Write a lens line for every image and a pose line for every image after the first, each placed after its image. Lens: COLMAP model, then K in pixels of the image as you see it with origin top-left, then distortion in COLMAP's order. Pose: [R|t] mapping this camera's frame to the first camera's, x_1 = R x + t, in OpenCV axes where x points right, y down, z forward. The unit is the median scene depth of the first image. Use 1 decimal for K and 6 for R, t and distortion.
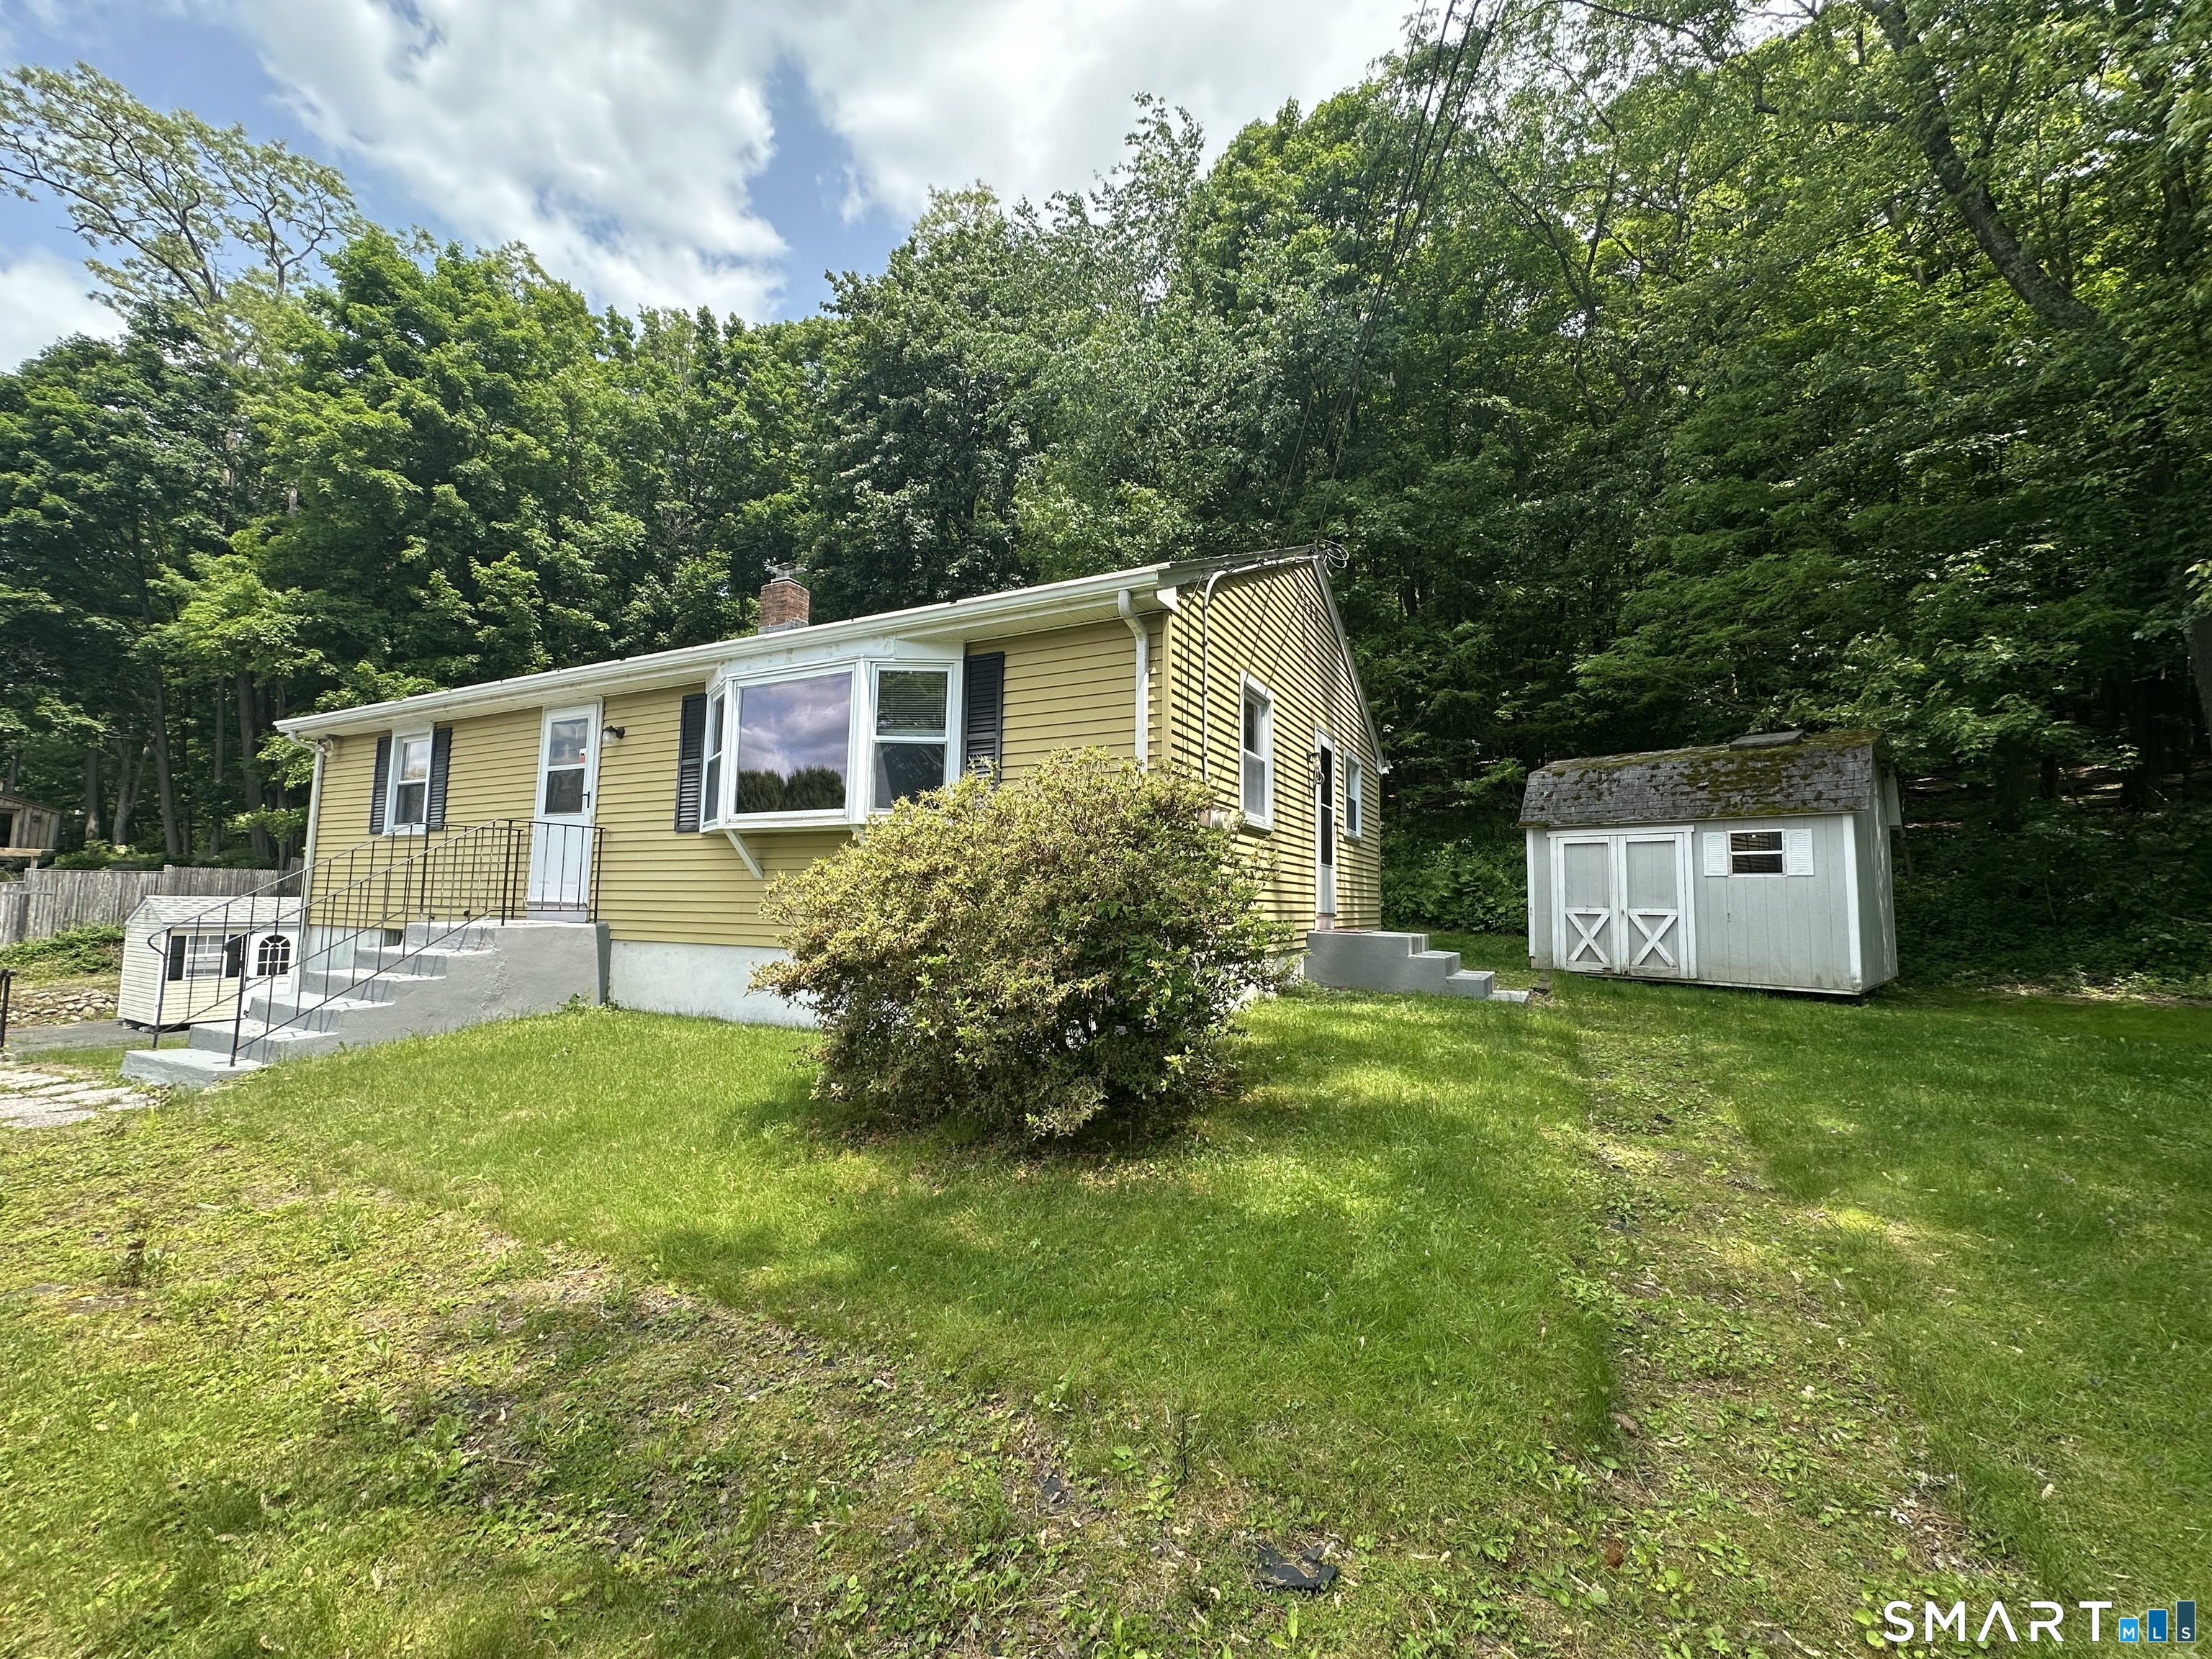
lens RADIAL K [[883.5, 0, 1106.0], [0, 883.5, 829.5], [0, 0, 1]] dist [-0.002824, -0.000347]
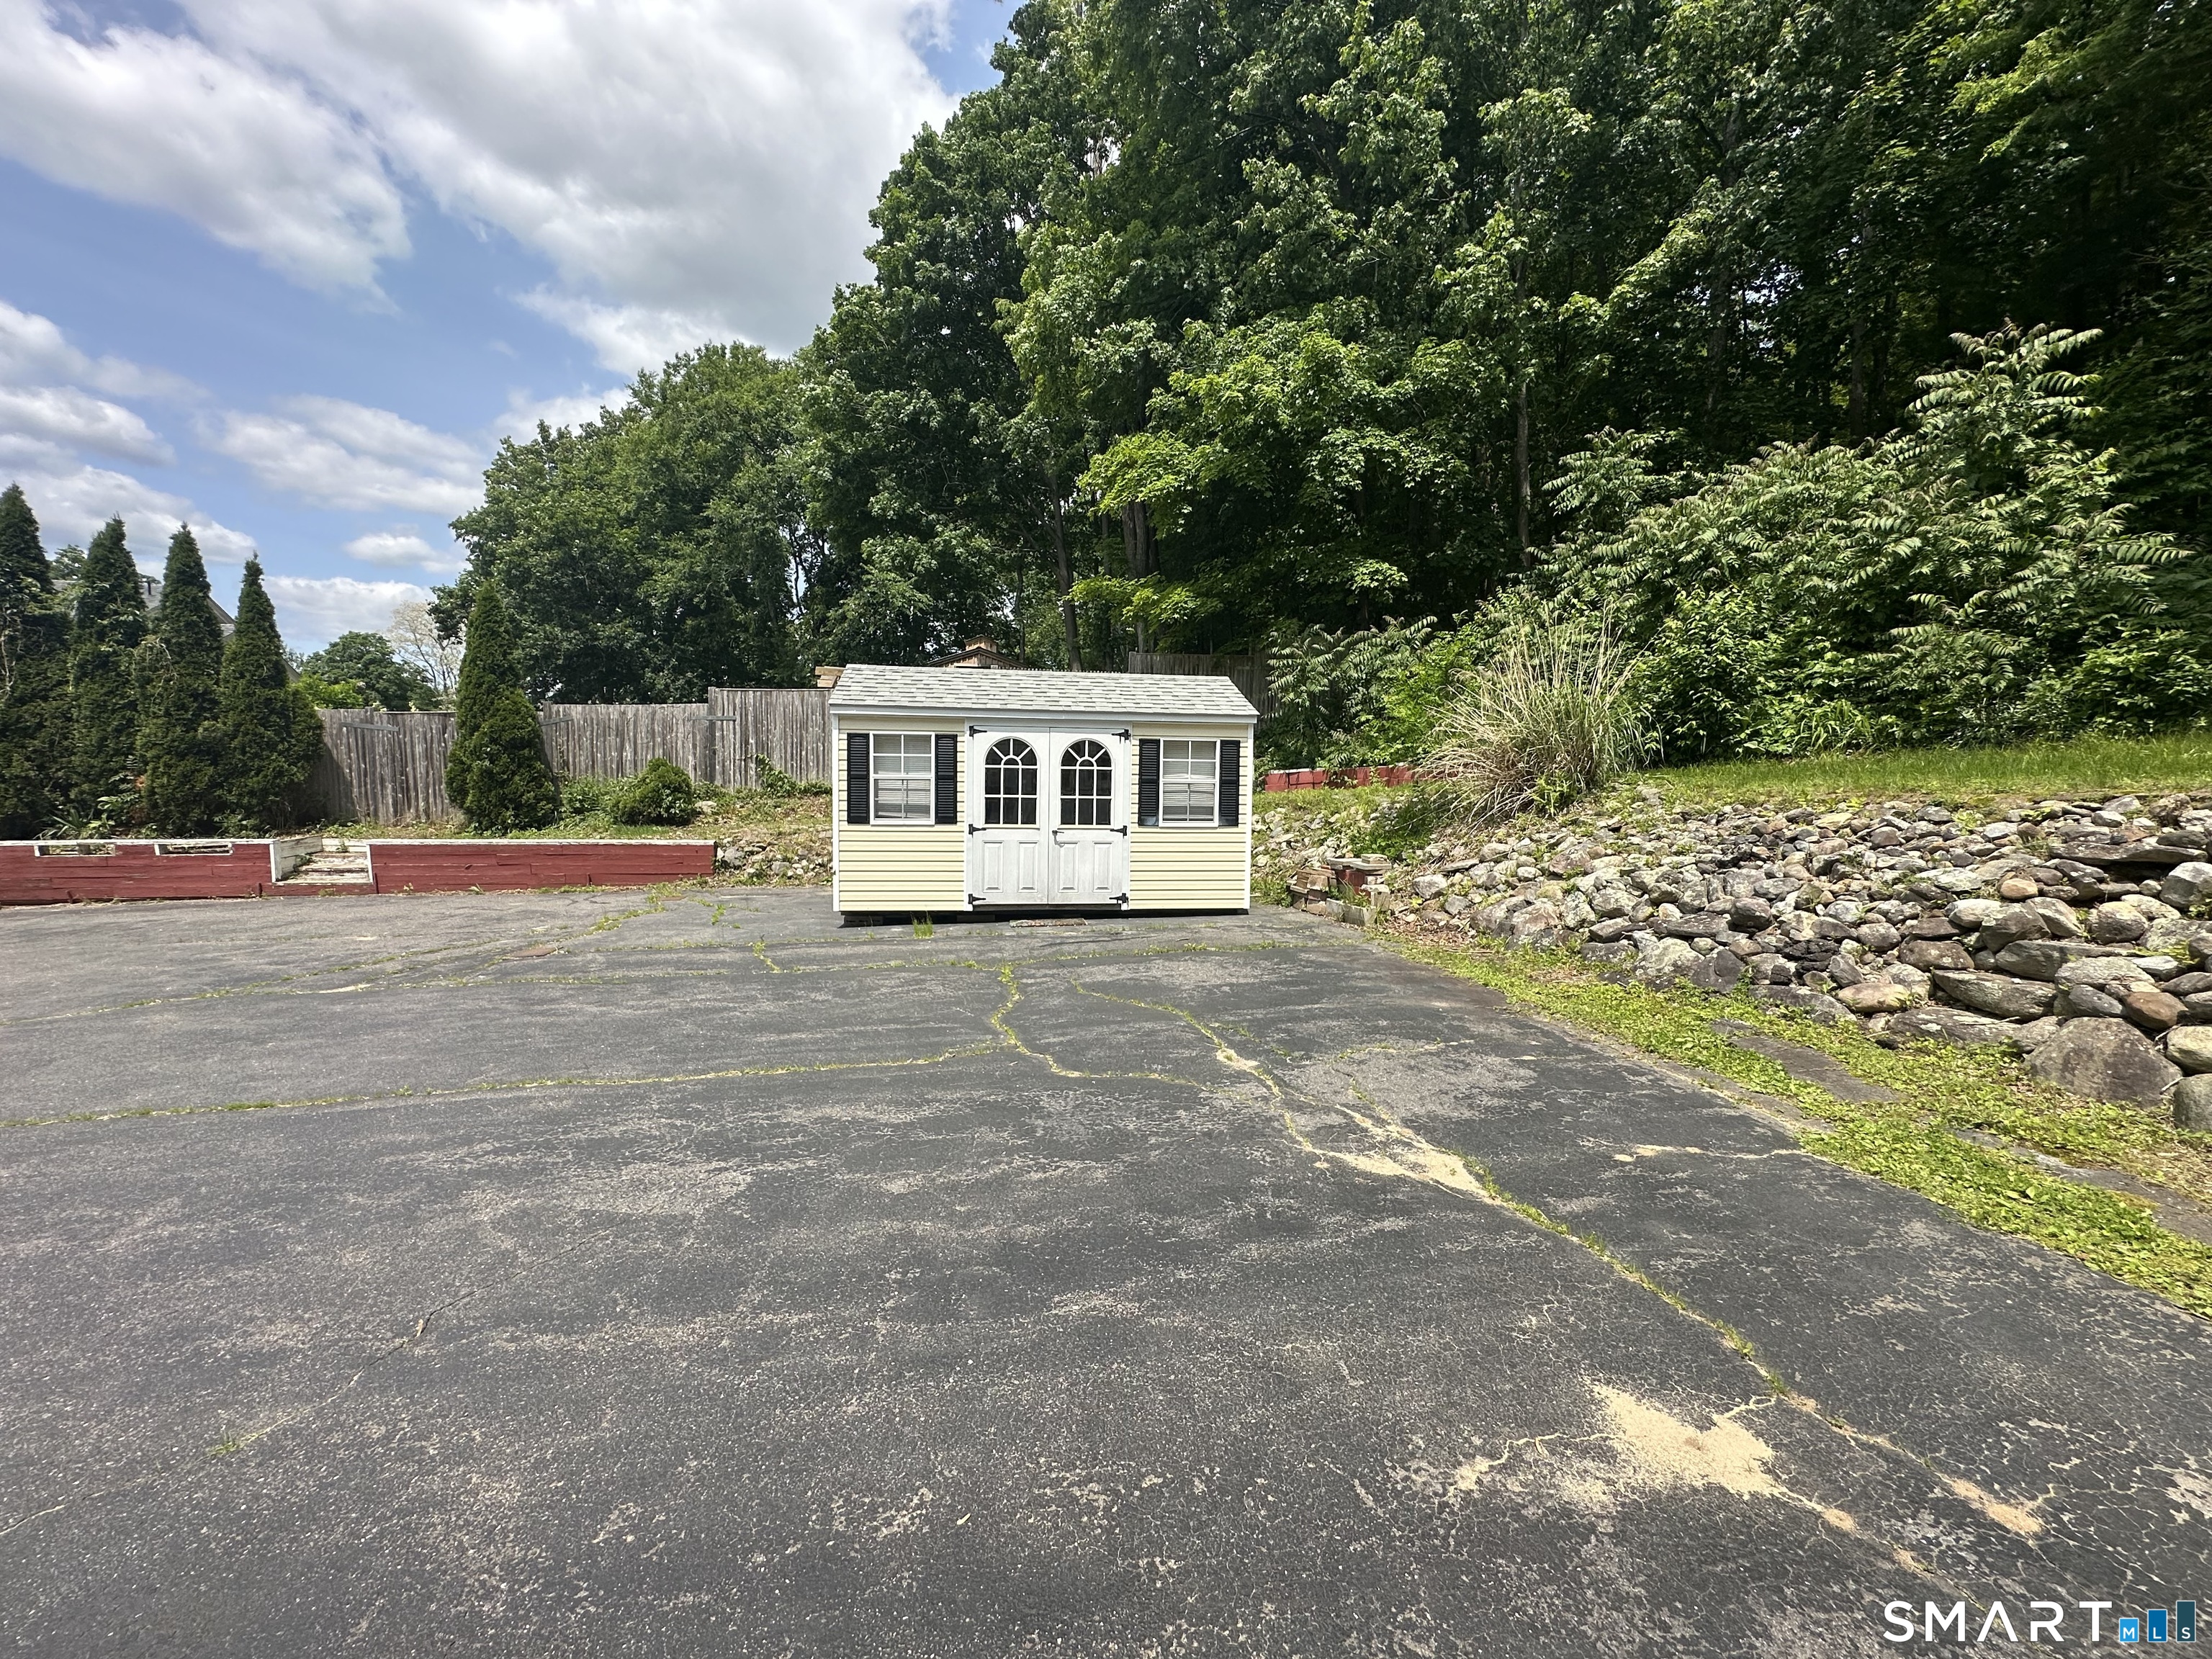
lens RADIAL K [[867.7, 0, 1106.0], [0, 867.7, 829.5], [0, 0, 1]] dist [-0.001745, -0.000030]
pose [[0.609272, 0.044926, -0.791687, -0.563769], [0.062017, 0.992636, 0.104057, 0.127249], [0.790532, -0.112497, 0.601999, 0.784266]]
